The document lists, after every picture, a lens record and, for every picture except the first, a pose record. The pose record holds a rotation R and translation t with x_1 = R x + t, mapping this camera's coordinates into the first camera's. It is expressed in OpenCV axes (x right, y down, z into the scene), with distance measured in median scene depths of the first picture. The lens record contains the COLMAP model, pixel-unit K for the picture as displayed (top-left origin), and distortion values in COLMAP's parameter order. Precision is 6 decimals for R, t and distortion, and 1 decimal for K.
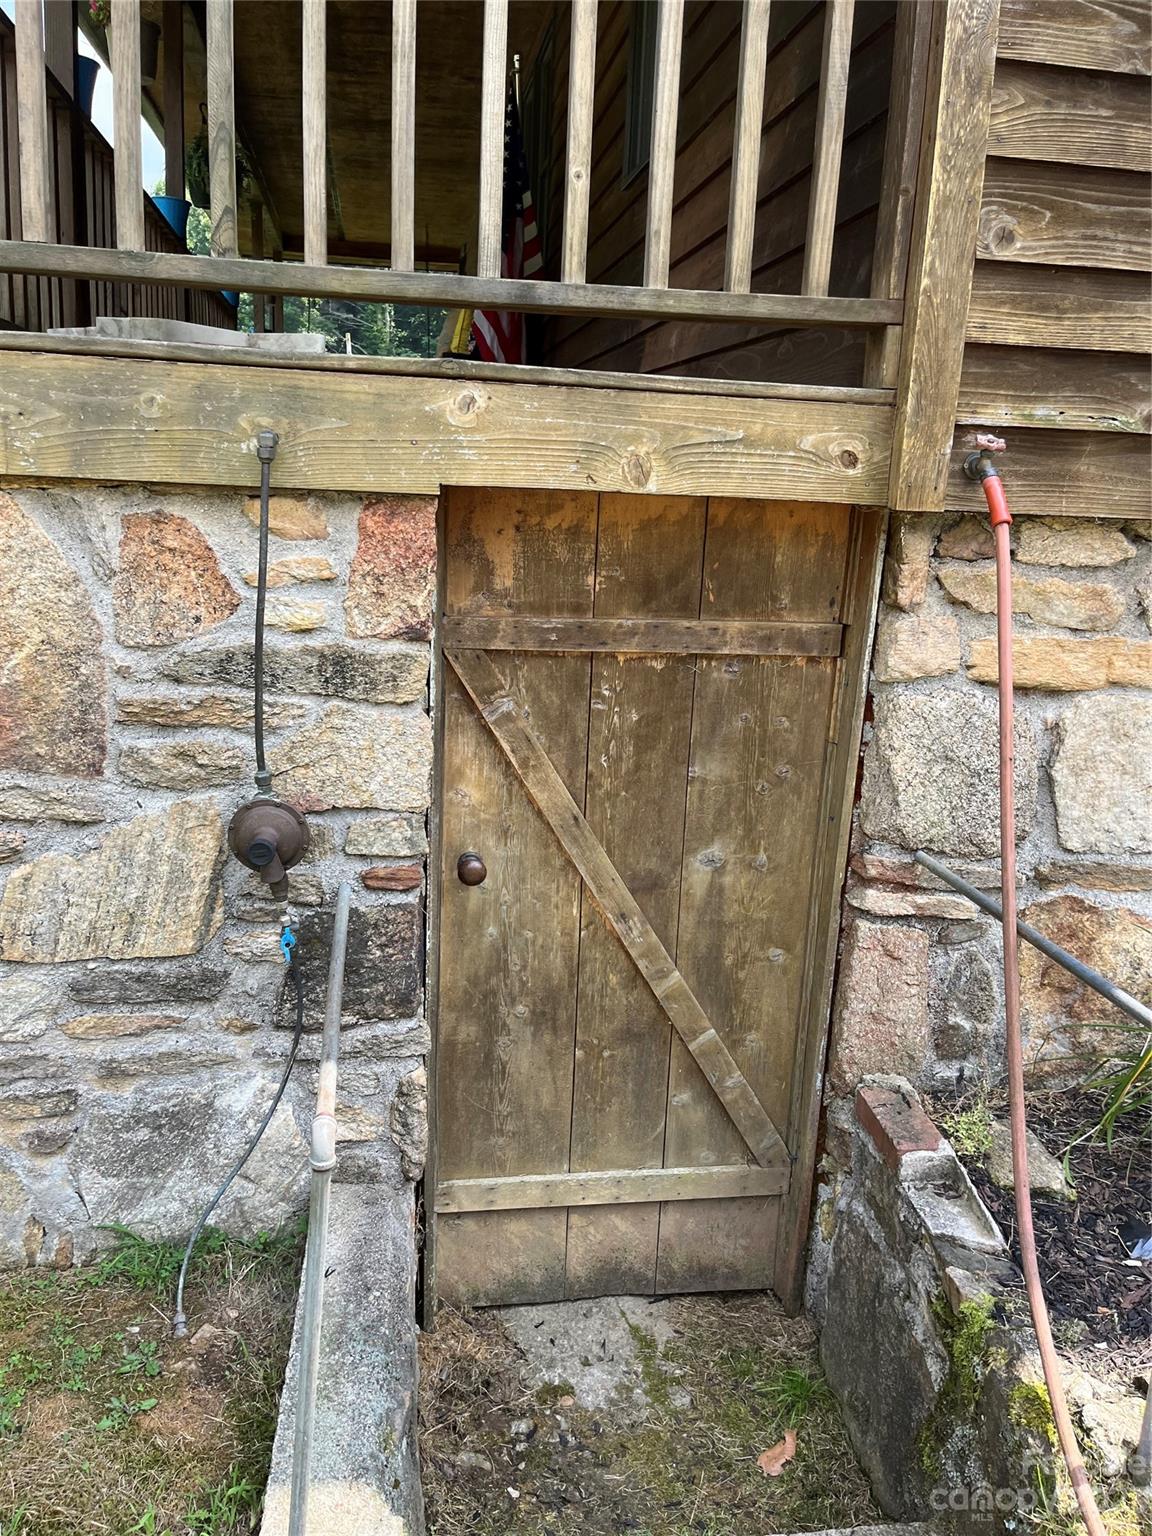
lens RADIAL K [[1174.9, 0, 566.6], [0, 1174.9, 752.1], [0, 0, 1]] dist [0.054000, -0.043871]
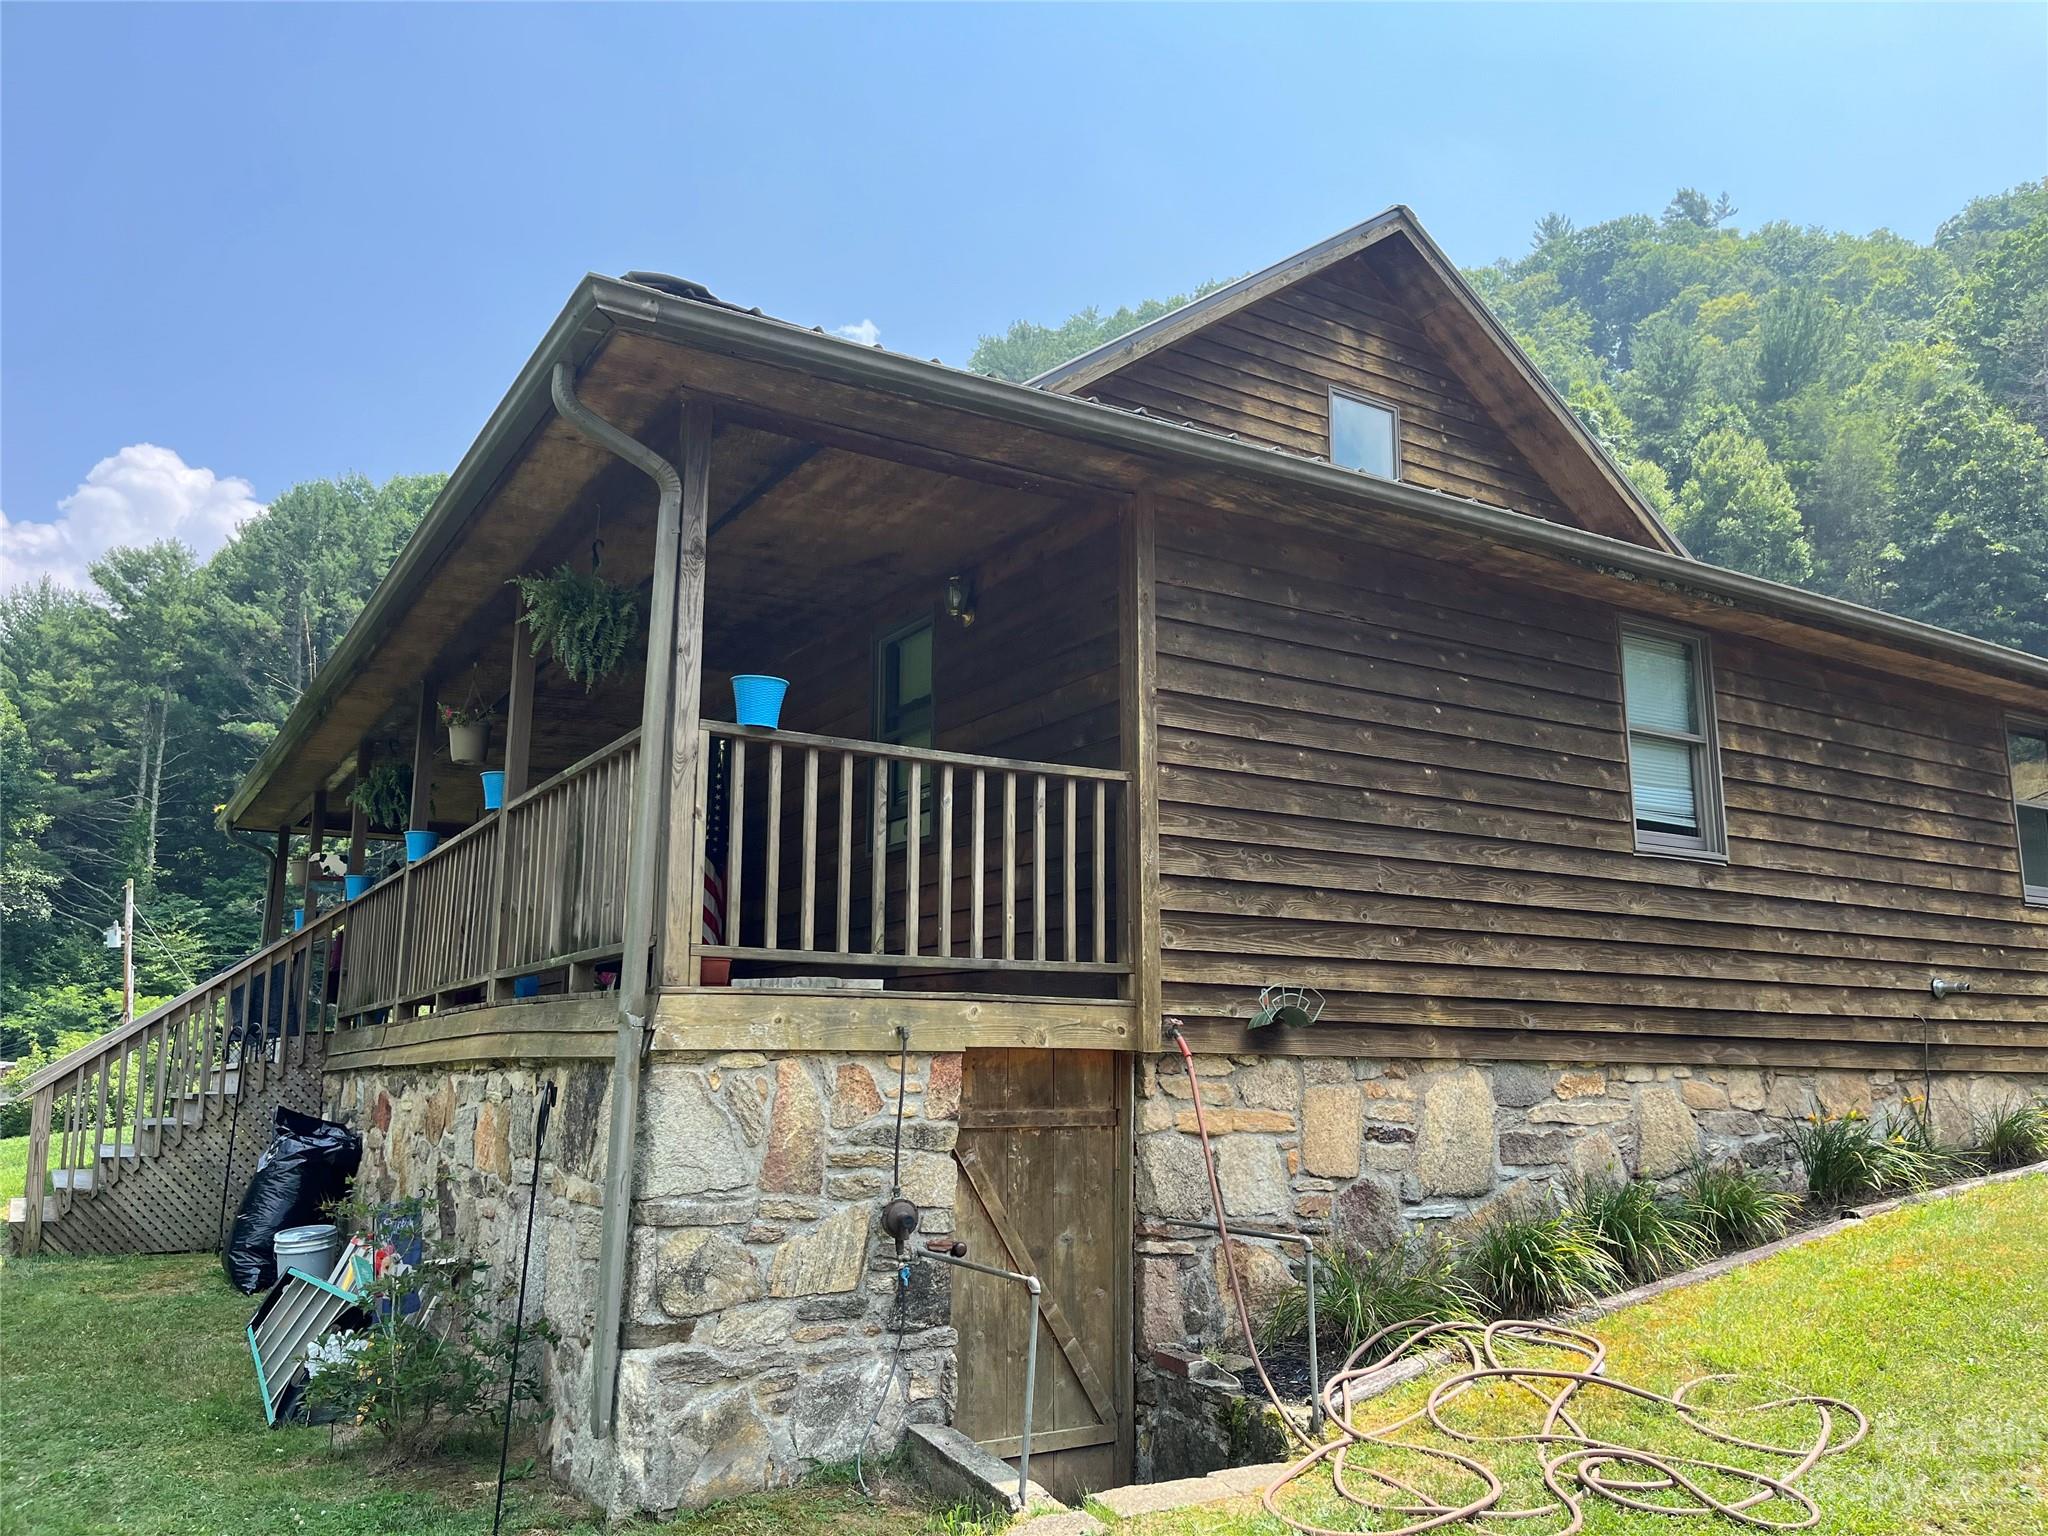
lens RADIAL K [[1566.6, 0, 1034.9], [0, 1566.6, 766.6], [0, 0, 1]] dist [0.054000, -0.043871]
pose [[0.922844, 0.034908, 0.383589, -1.044132], [0.119444, 0.920854, -0.371161, 0.367845], [-0.366186, 0.388341, 0.845635, -1.614394]]
